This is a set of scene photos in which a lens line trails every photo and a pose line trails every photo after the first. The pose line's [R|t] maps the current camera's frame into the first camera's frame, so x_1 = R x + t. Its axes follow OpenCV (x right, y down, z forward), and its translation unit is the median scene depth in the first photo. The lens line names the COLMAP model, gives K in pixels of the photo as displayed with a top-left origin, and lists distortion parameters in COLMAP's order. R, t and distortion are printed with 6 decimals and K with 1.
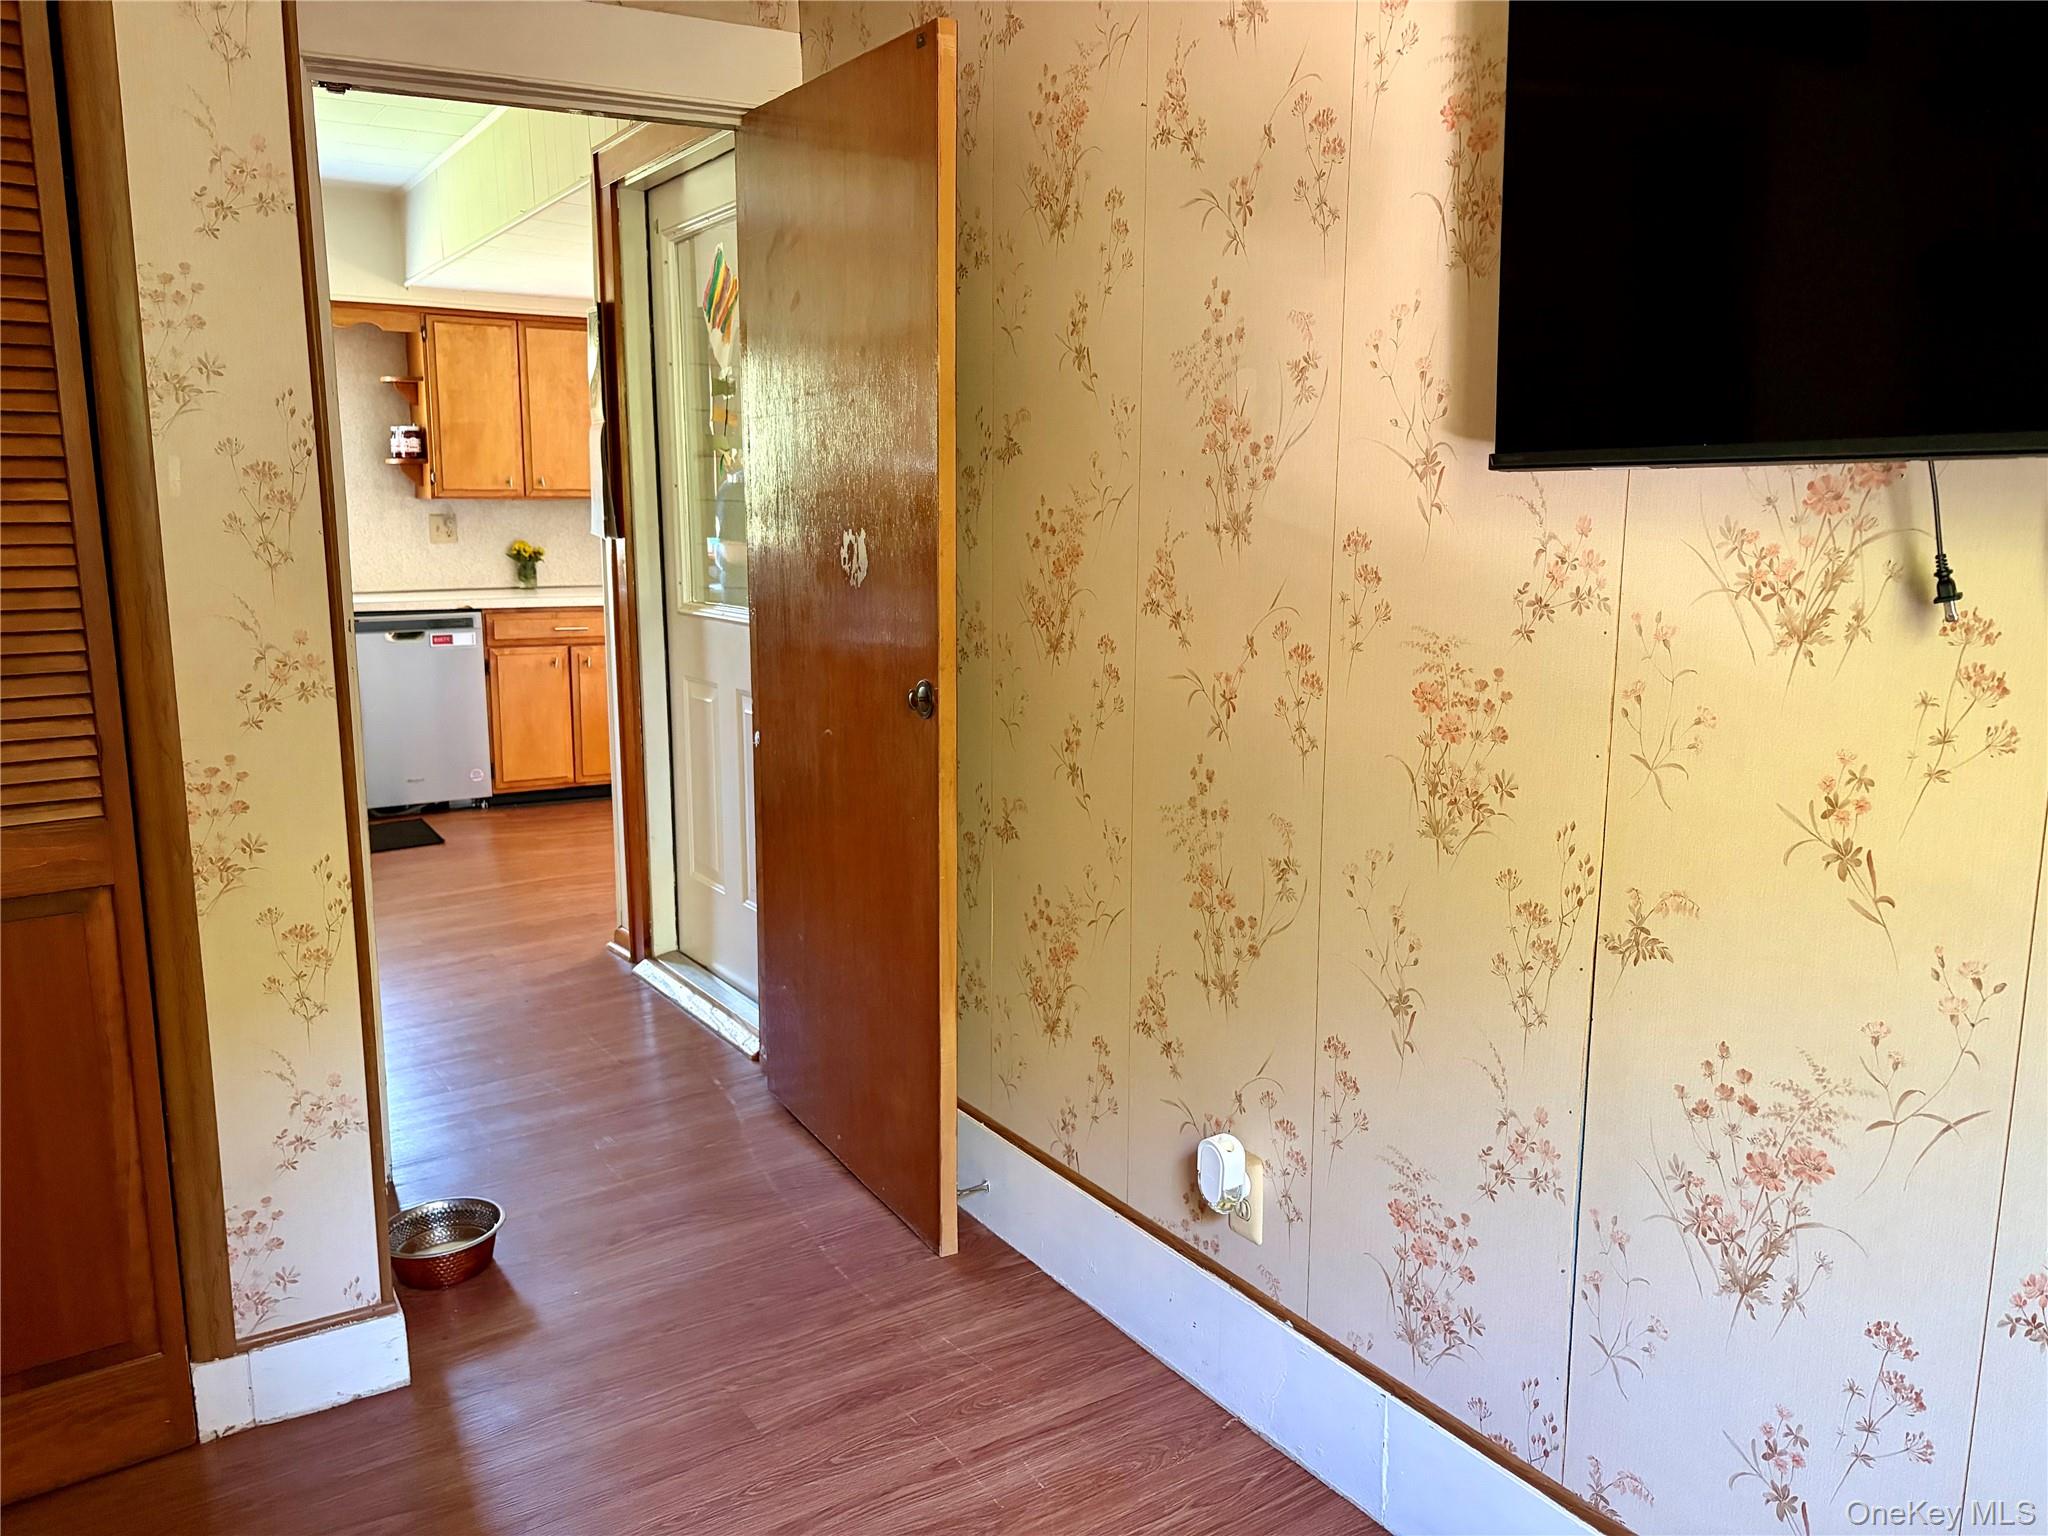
lens RADIAL K [[1581.5, 0, 1024.0], [0, 1581.5, 768.0], [0, 0, 1]] dist [0.004963, -0.001390]
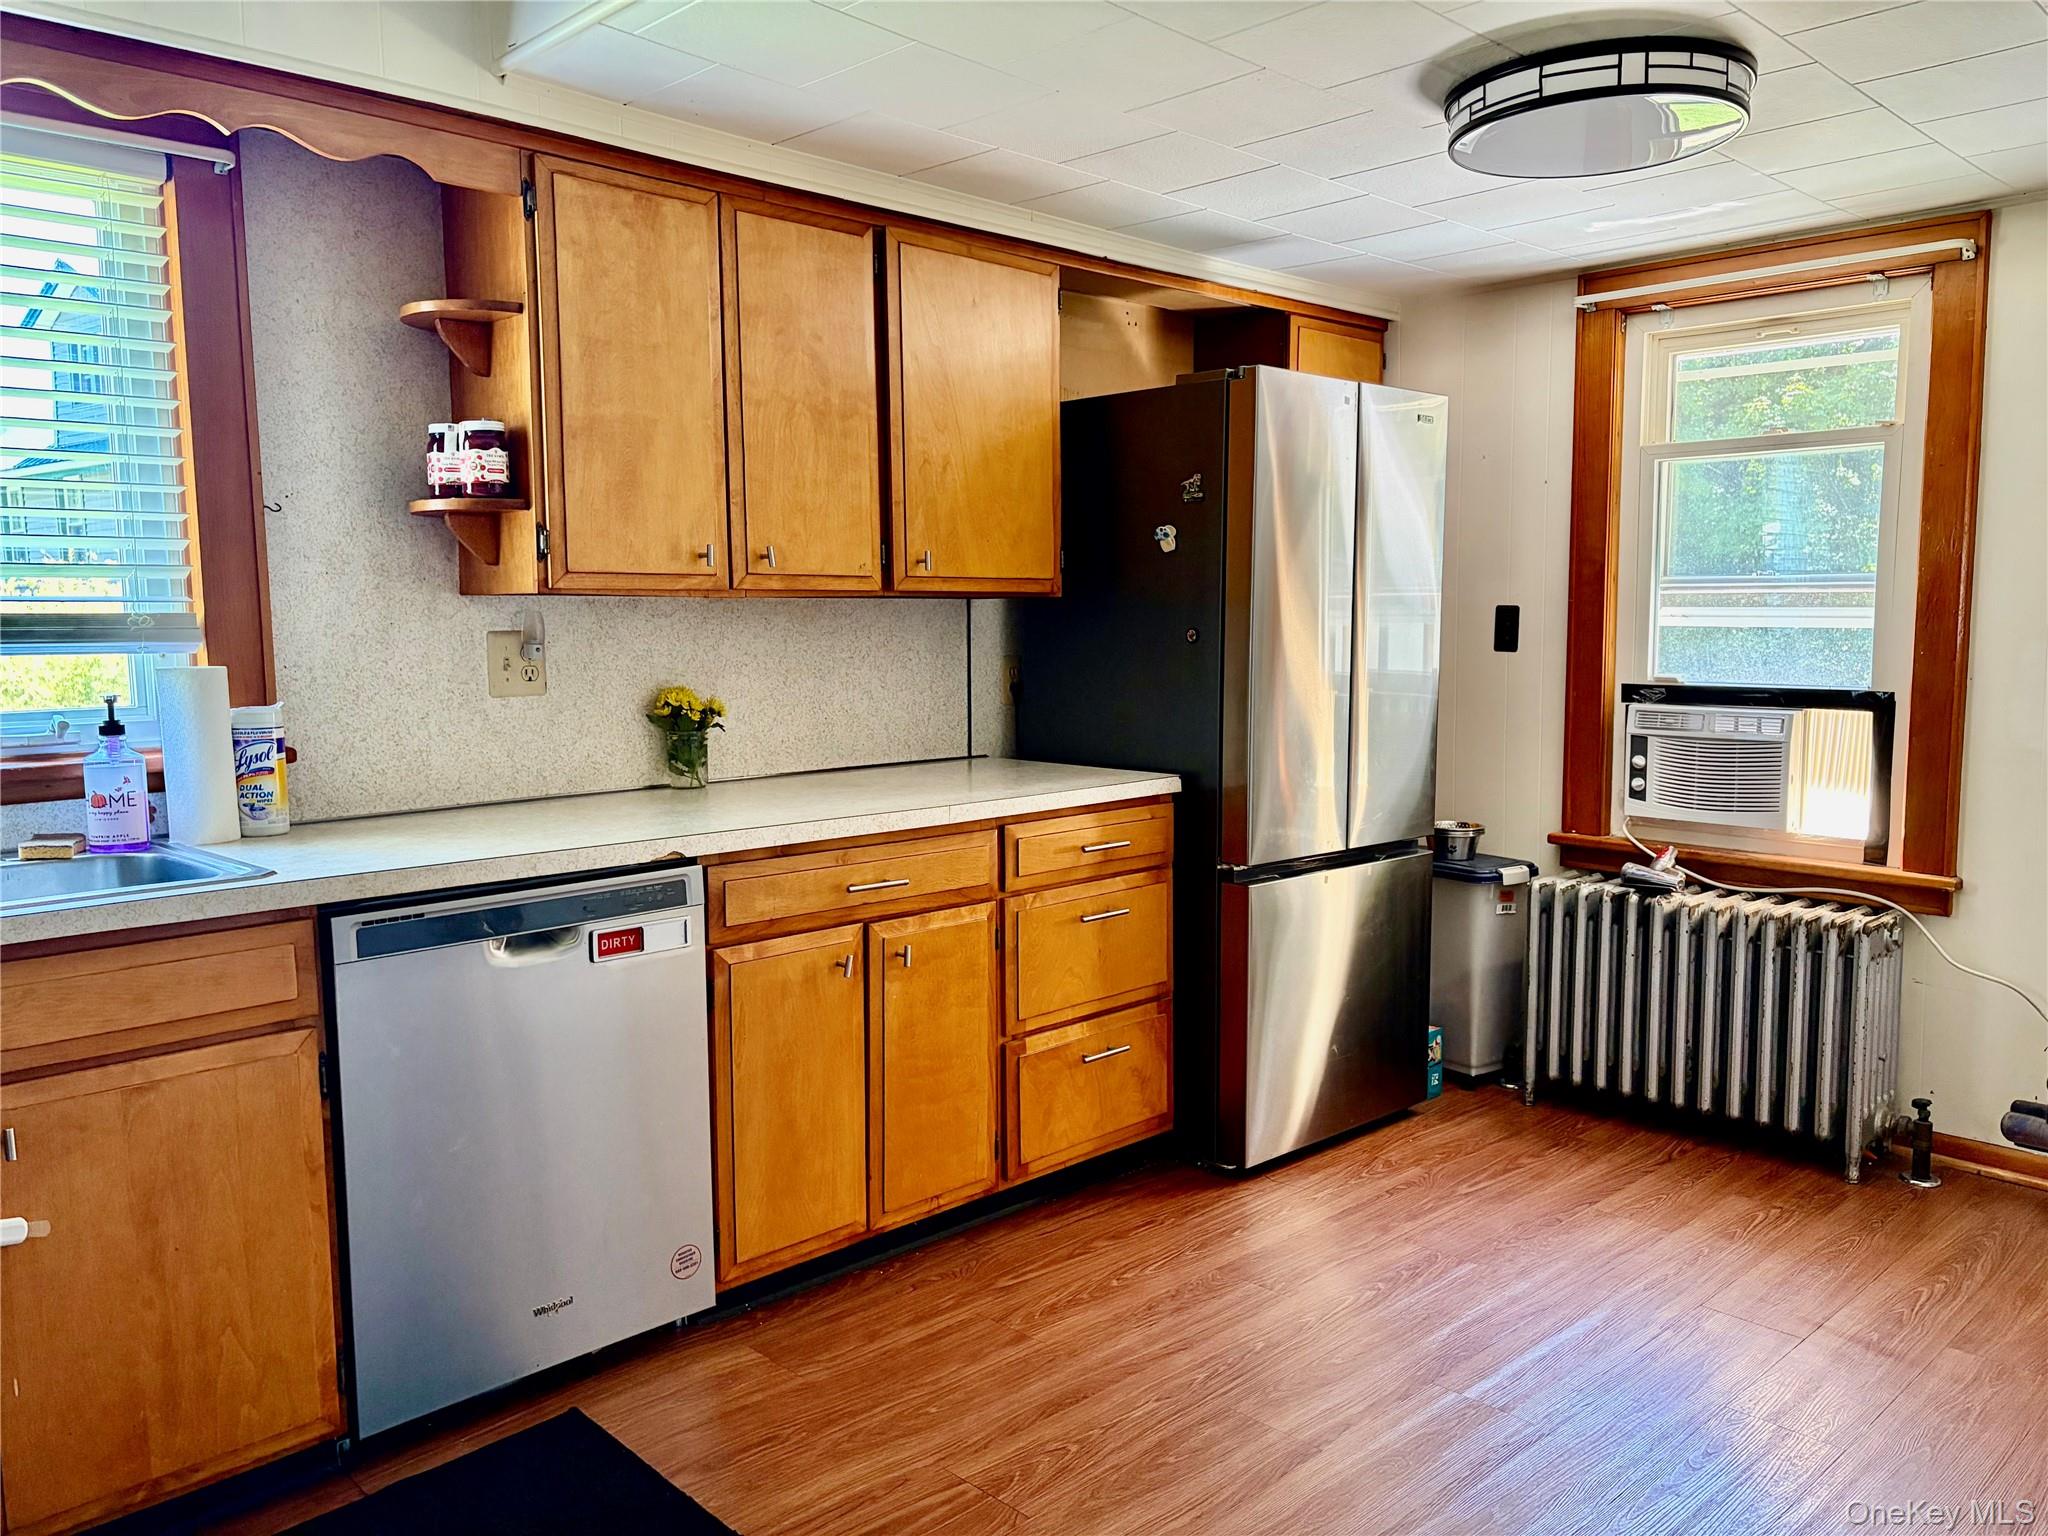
lens RADIAL K [[1552.9, 0, 1039.1], [0, 1552.9, 762.6], [0, 0, 1]] dist [0.027391, -0.023053]
pose [[0.977443, -0.033138, 0.208585, -0.331702], [0.049248, 0.996150, -0.072518, -0.088811], [-0.205379, 0.081155, 0.975312, 0.573294]]
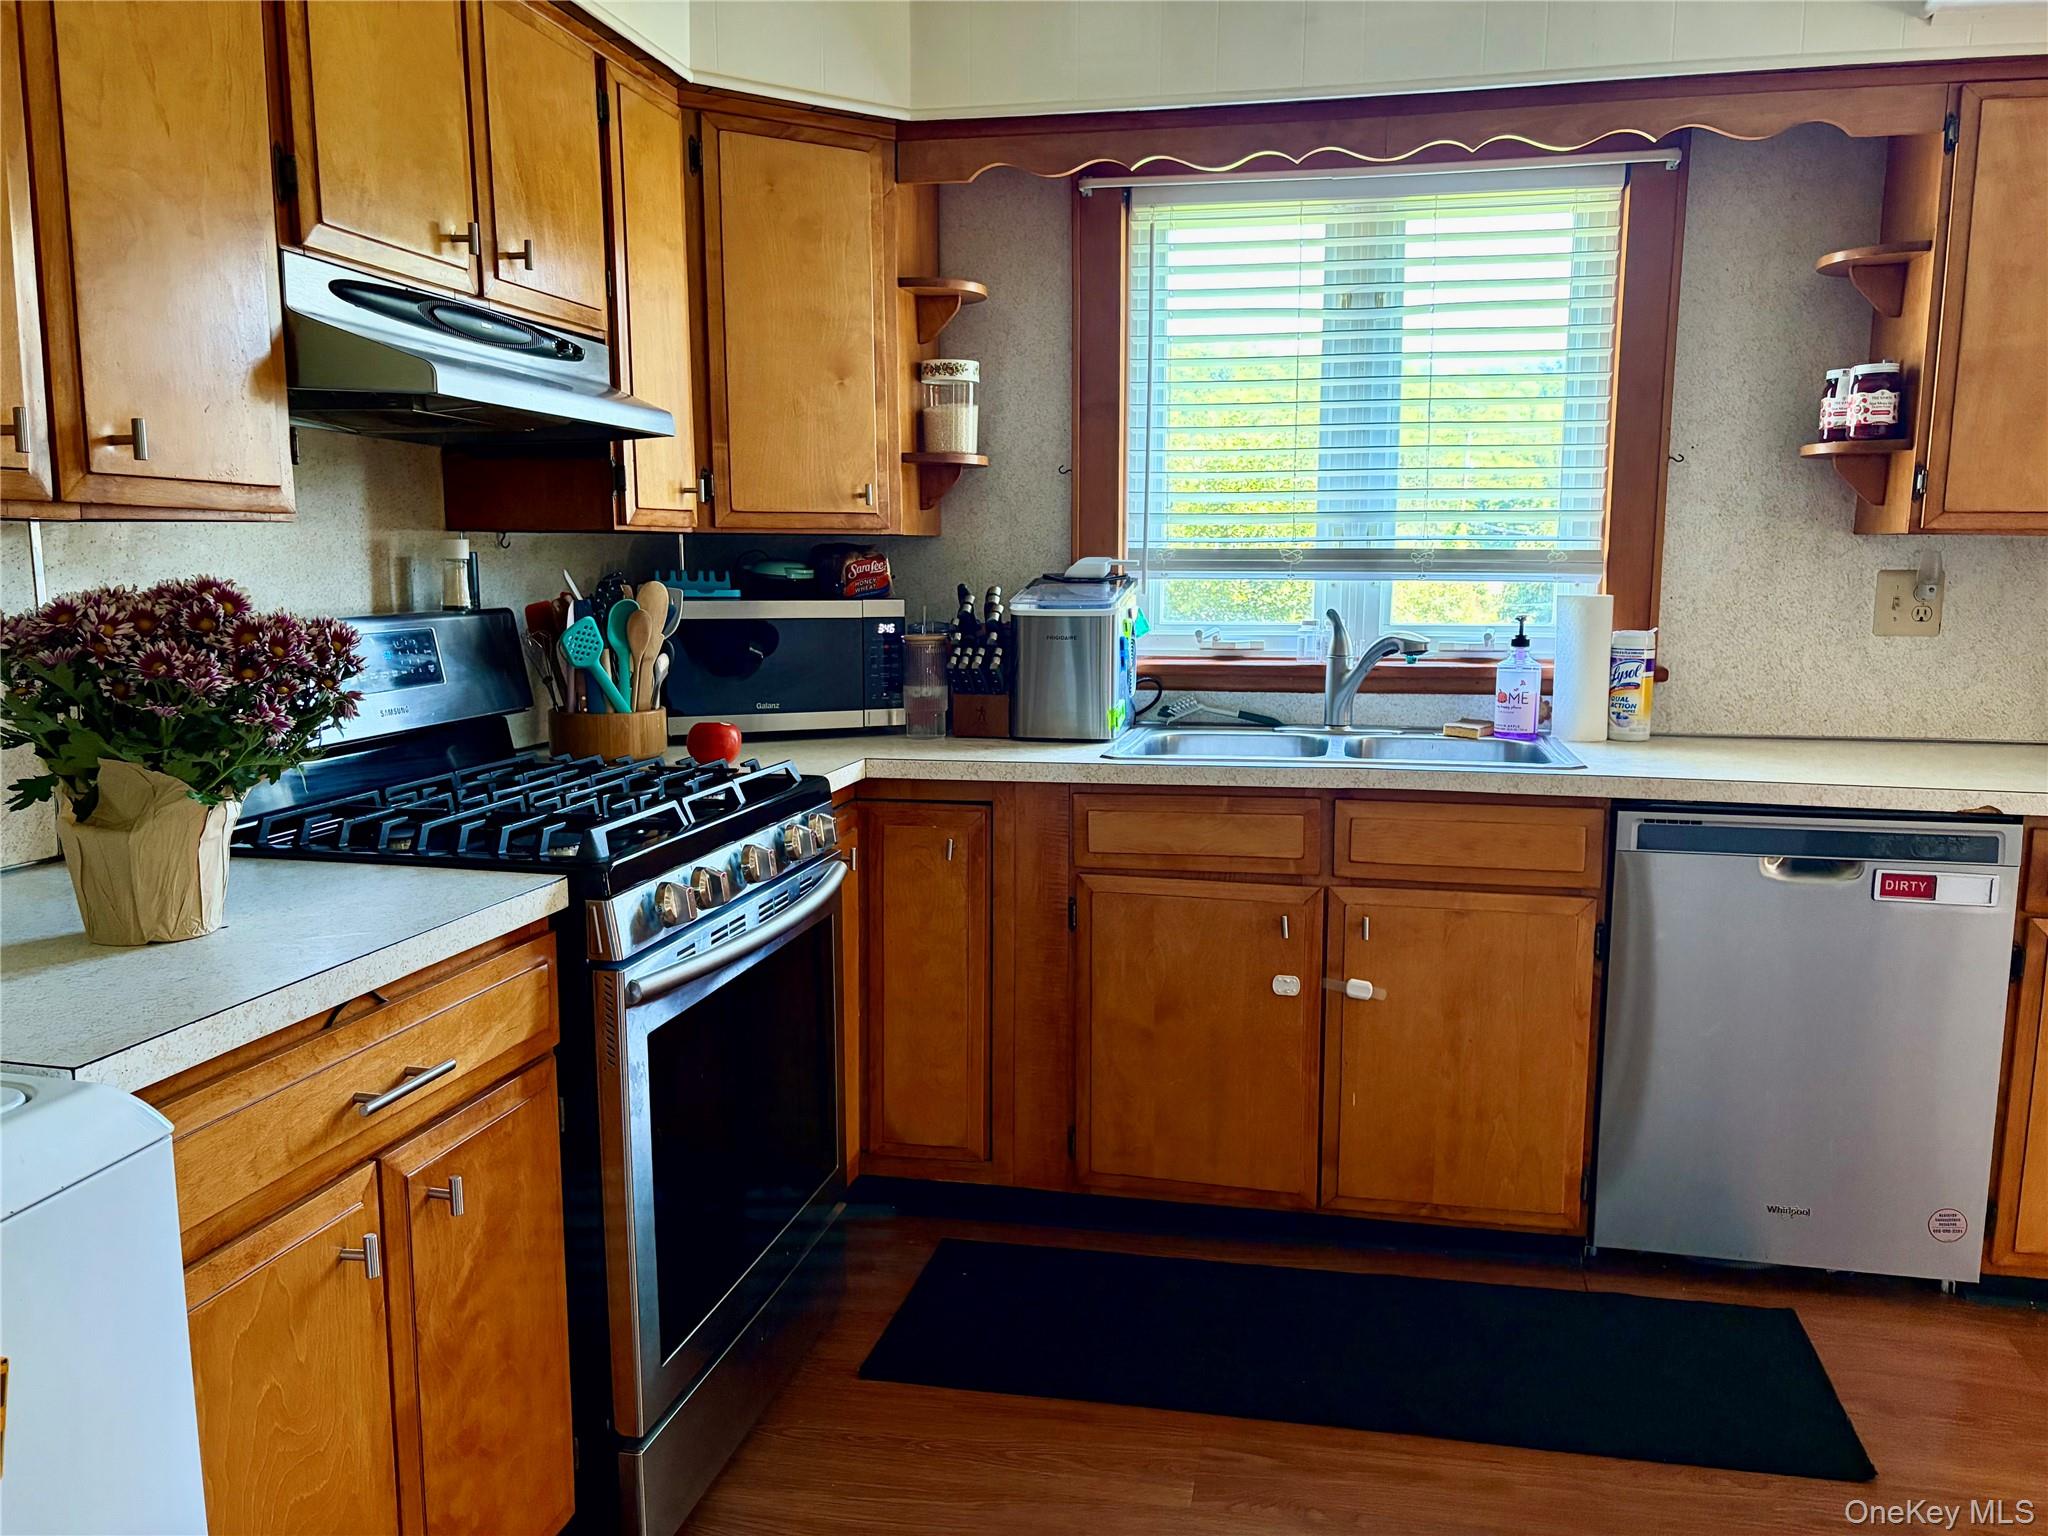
lens RADIAL K [[1530.0, 0, 1024.0], [0, 1530.0, 768.0], [0, 0, 1]] dist [0.046259, -0.051483]
pose [[0.710704, 0.099754, -0.696382, -0.249130], [-0.123498, 0.992214, 0.016093, -0.085831], [0.692566, 0.074564, 0.717491, 0.547400]]
